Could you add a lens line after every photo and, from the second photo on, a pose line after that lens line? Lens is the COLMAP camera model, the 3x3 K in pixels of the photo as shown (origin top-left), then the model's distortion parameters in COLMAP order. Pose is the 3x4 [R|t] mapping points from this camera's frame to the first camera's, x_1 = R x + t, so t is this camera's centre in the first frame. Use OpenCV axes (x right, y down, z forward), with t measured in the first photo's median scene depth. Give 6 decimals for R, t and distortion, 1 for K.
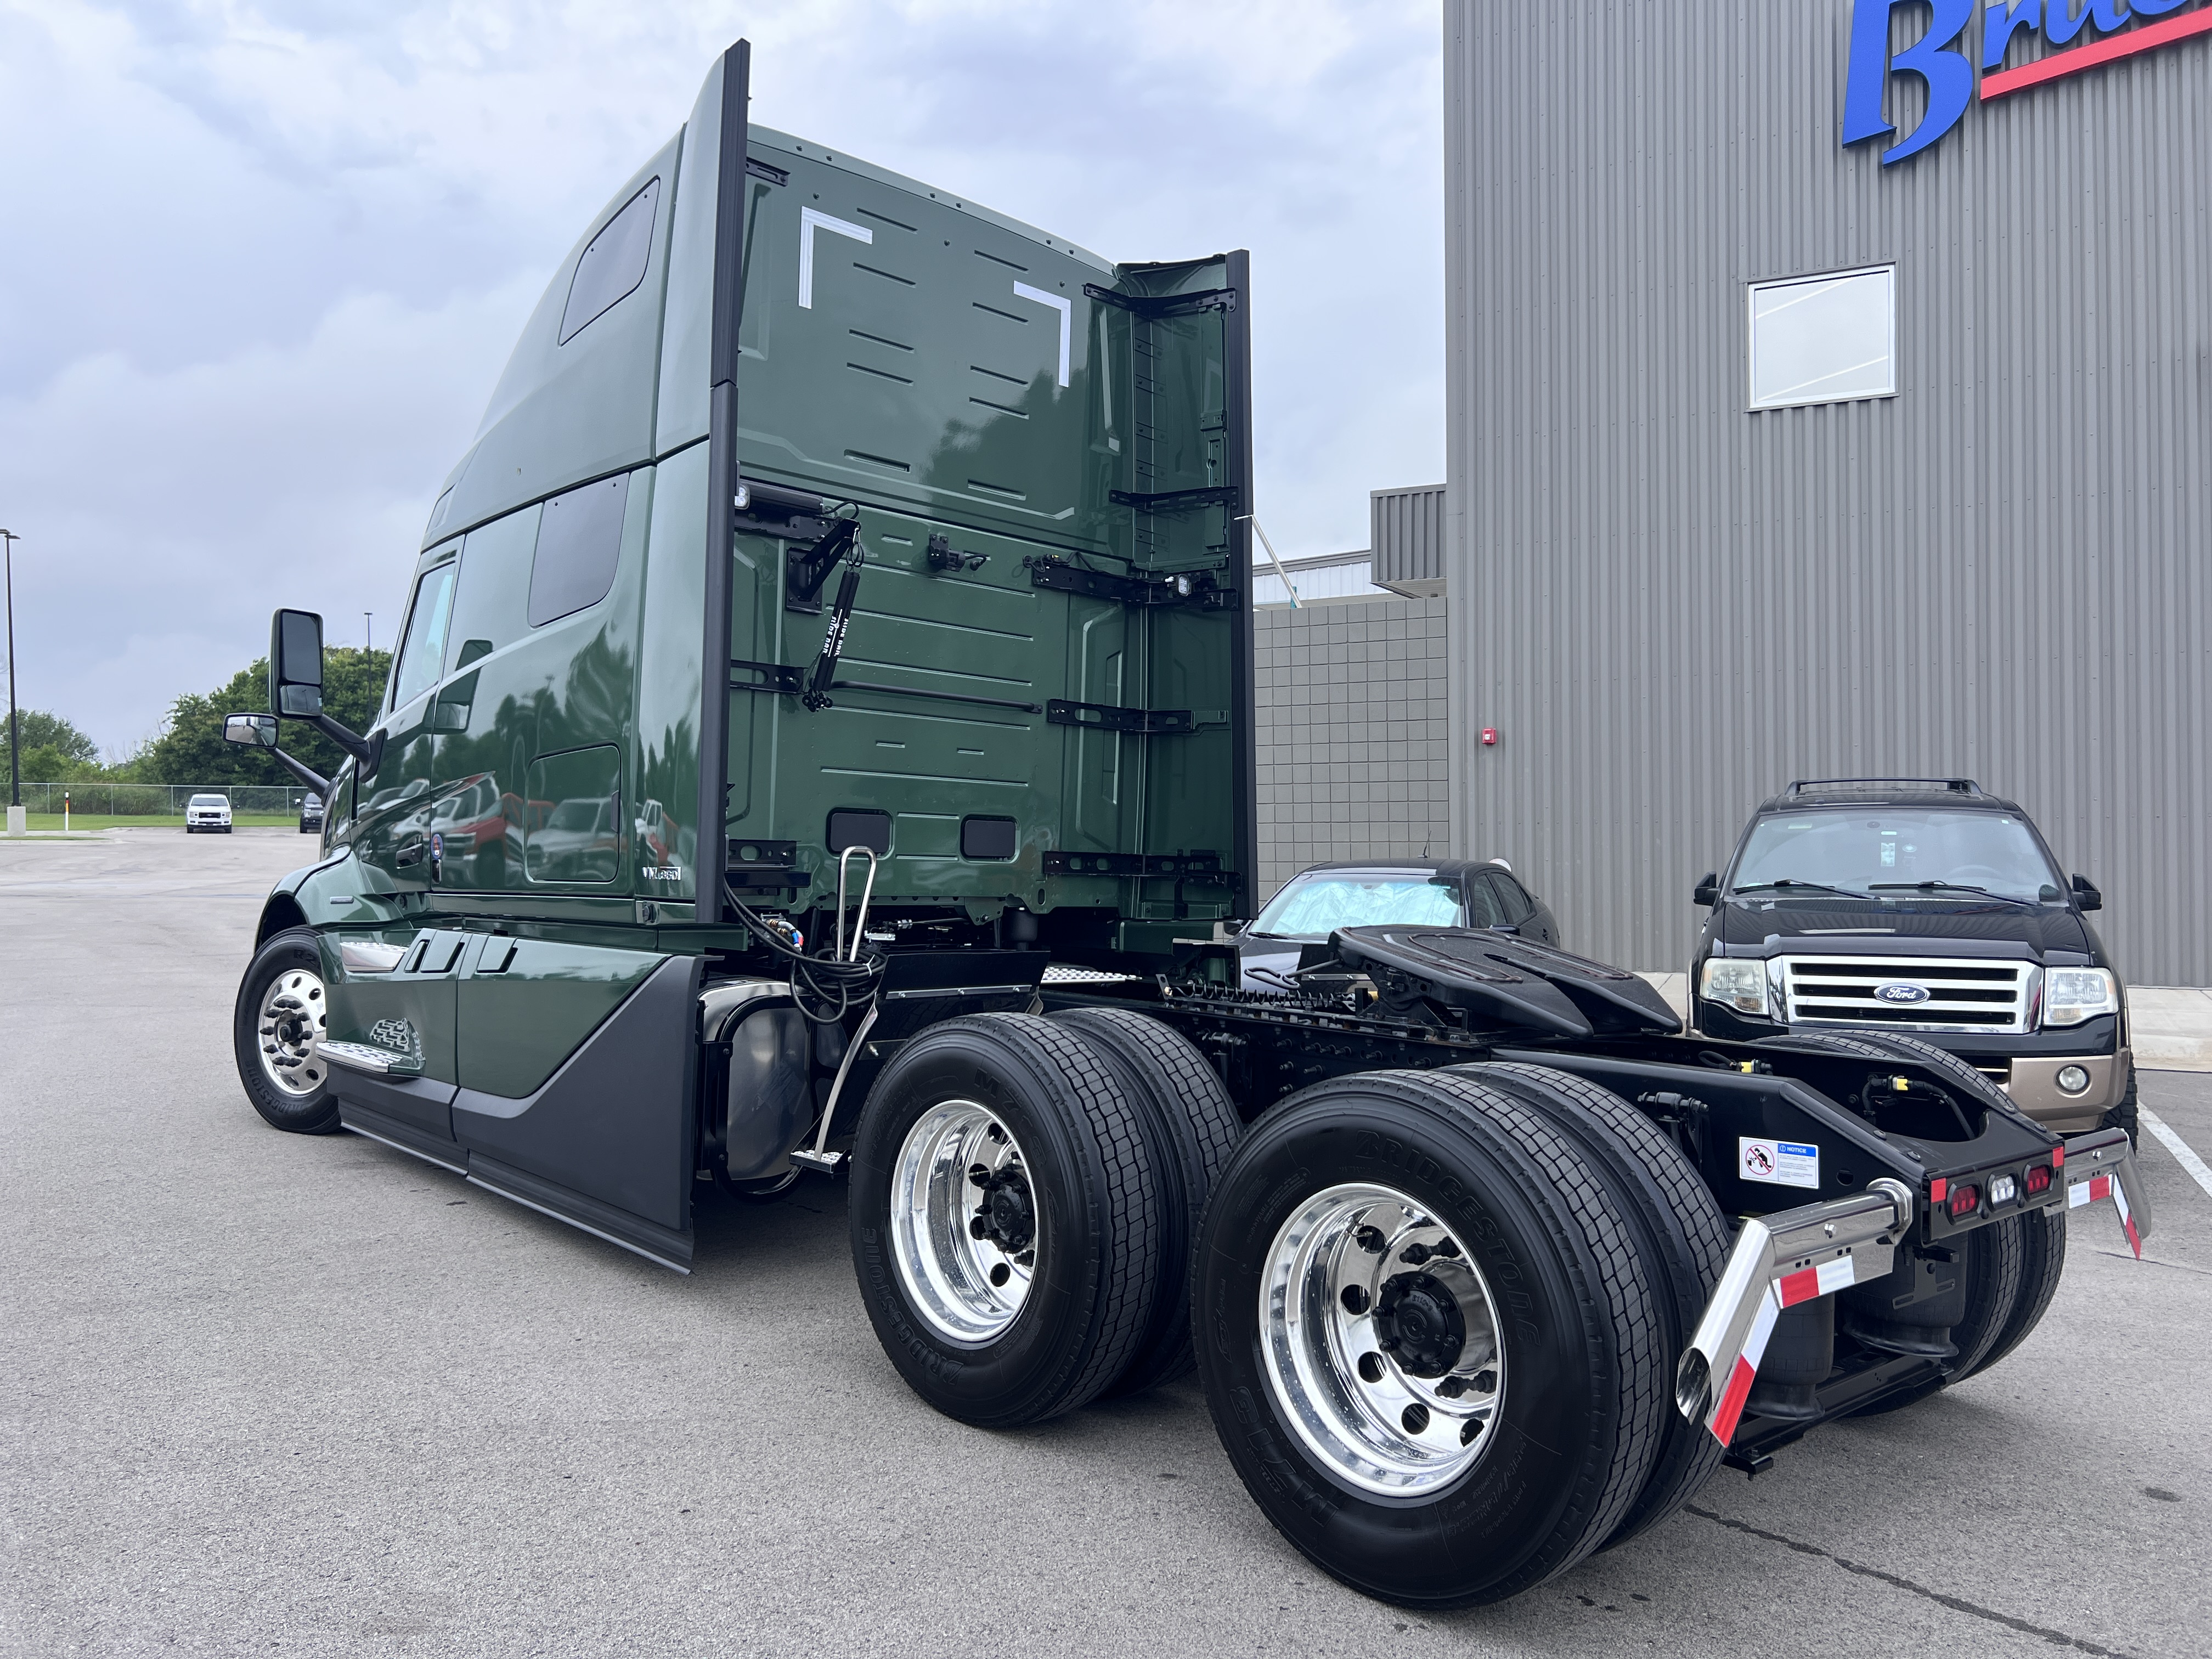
lens RADIAL K [[1672.1, 0, 1103.7], [0, 1672.1, 832.9], [0, 0, 1]] dist [0.046696, -0.051680]
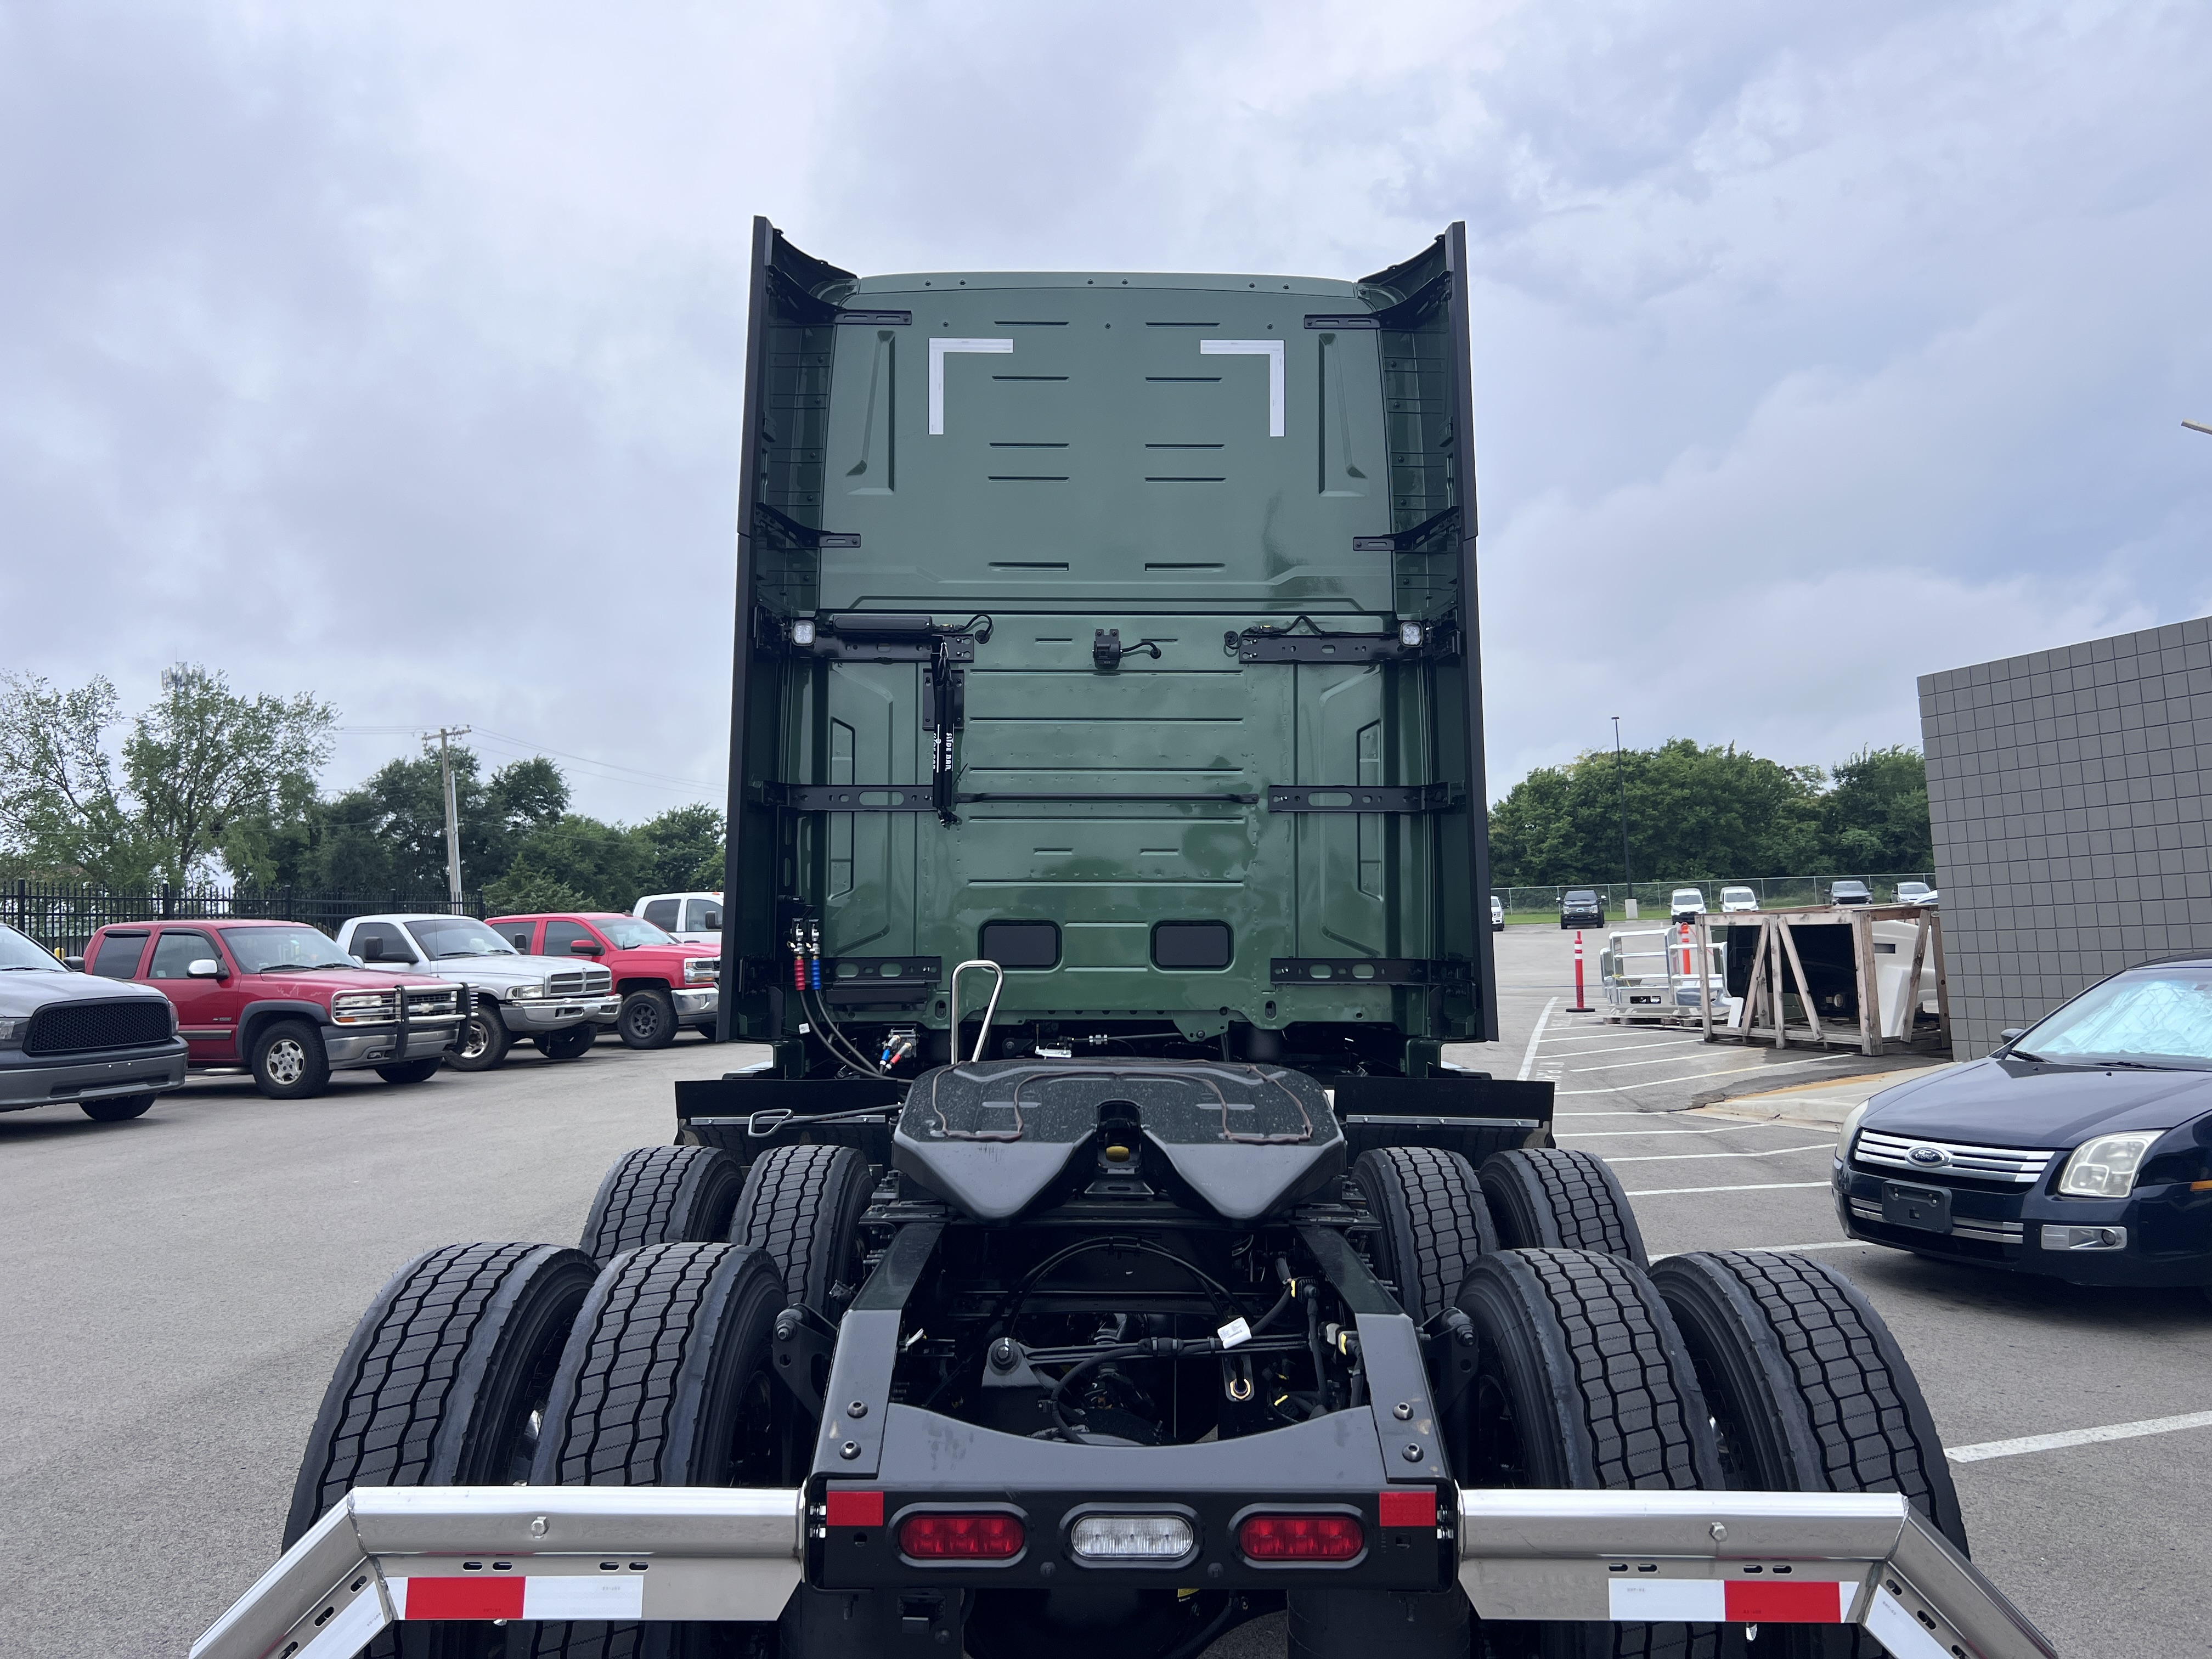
lens RADIAL K [[1672.1, 0, 1106.8], [0, 1672.1, 829.1], [0, 0, 1]] dist [0.046696, -0.051680]
pose [[0.728143, -0.071364, -0.681700, 0.505227], [0.033632, 0.997087, -0.068457, 0.000393], [0.684599, 0.026920, 0.728422, 0.292817]]
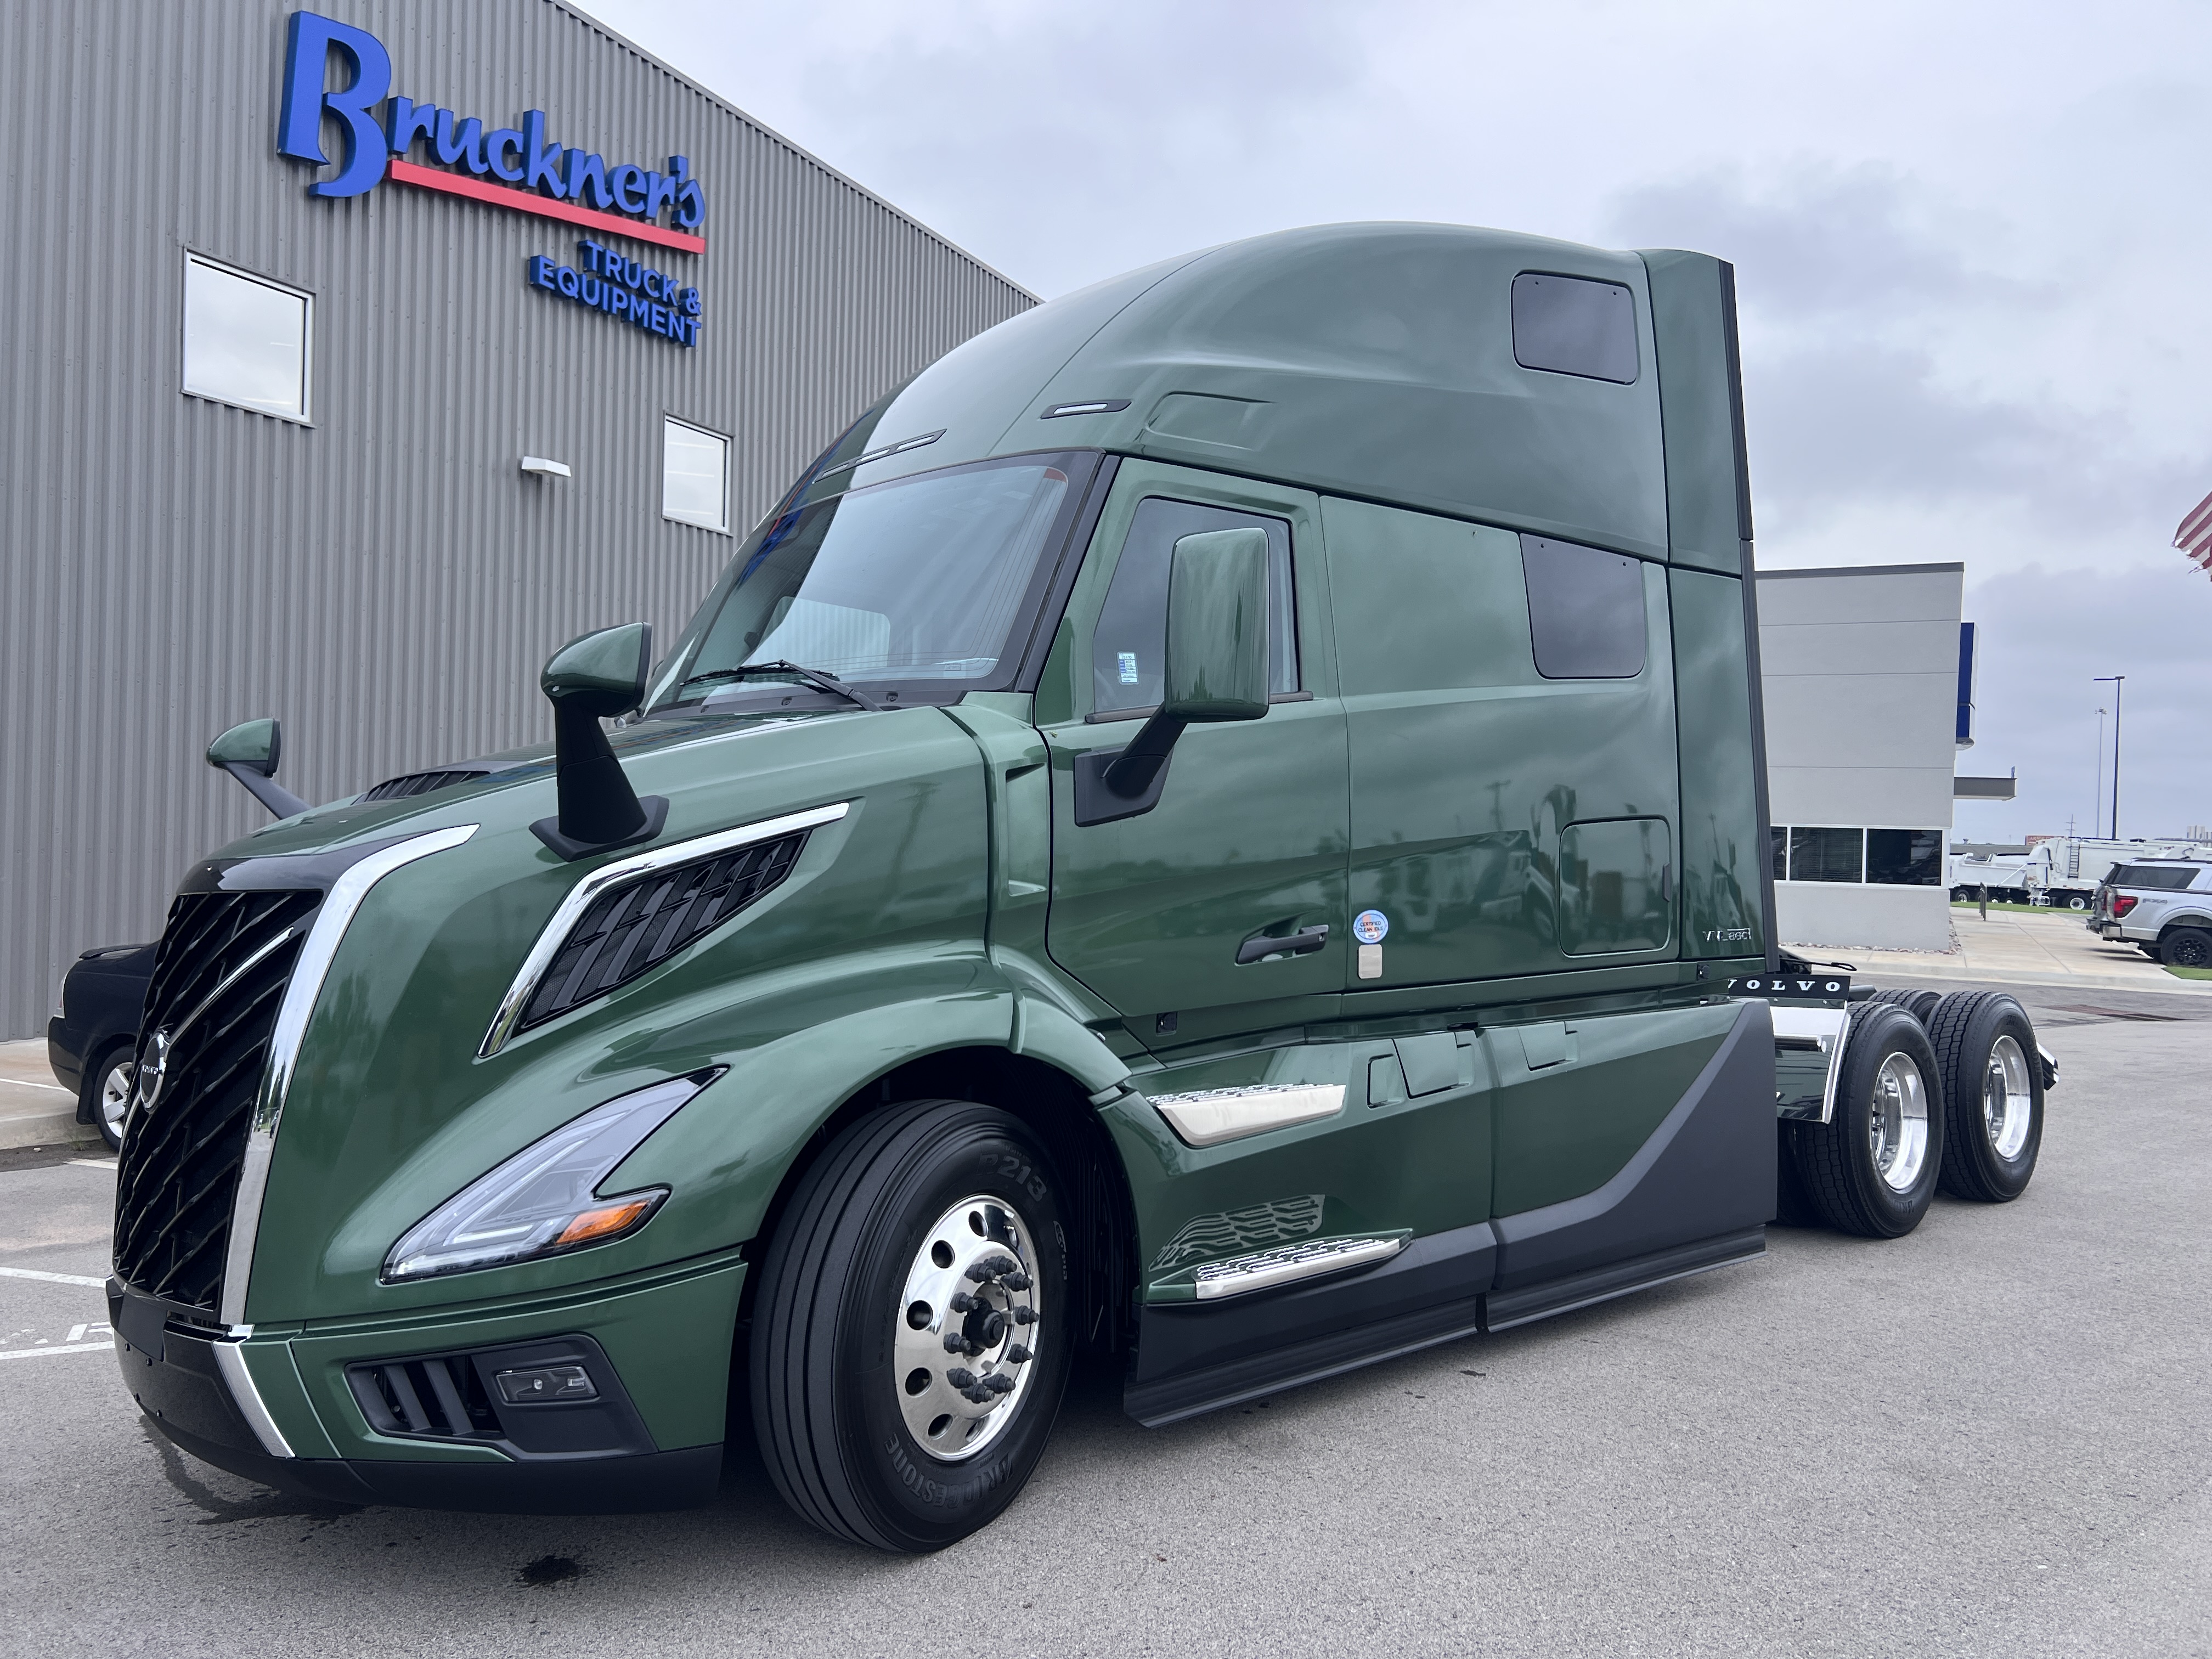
lens RADIAL K [[1672.1, 0, 1109.0], [0, 1672.1, 824.5], [0, 0, 1]] dist [0.046696, -0.051680]
pose [[0.011885, 0.015833, 0.999804, -1.136853], [-0.007834, 0.999845, -0.015741, -0.023970], [-0.999899, -0.007645, 0.012007, 1.116971]]
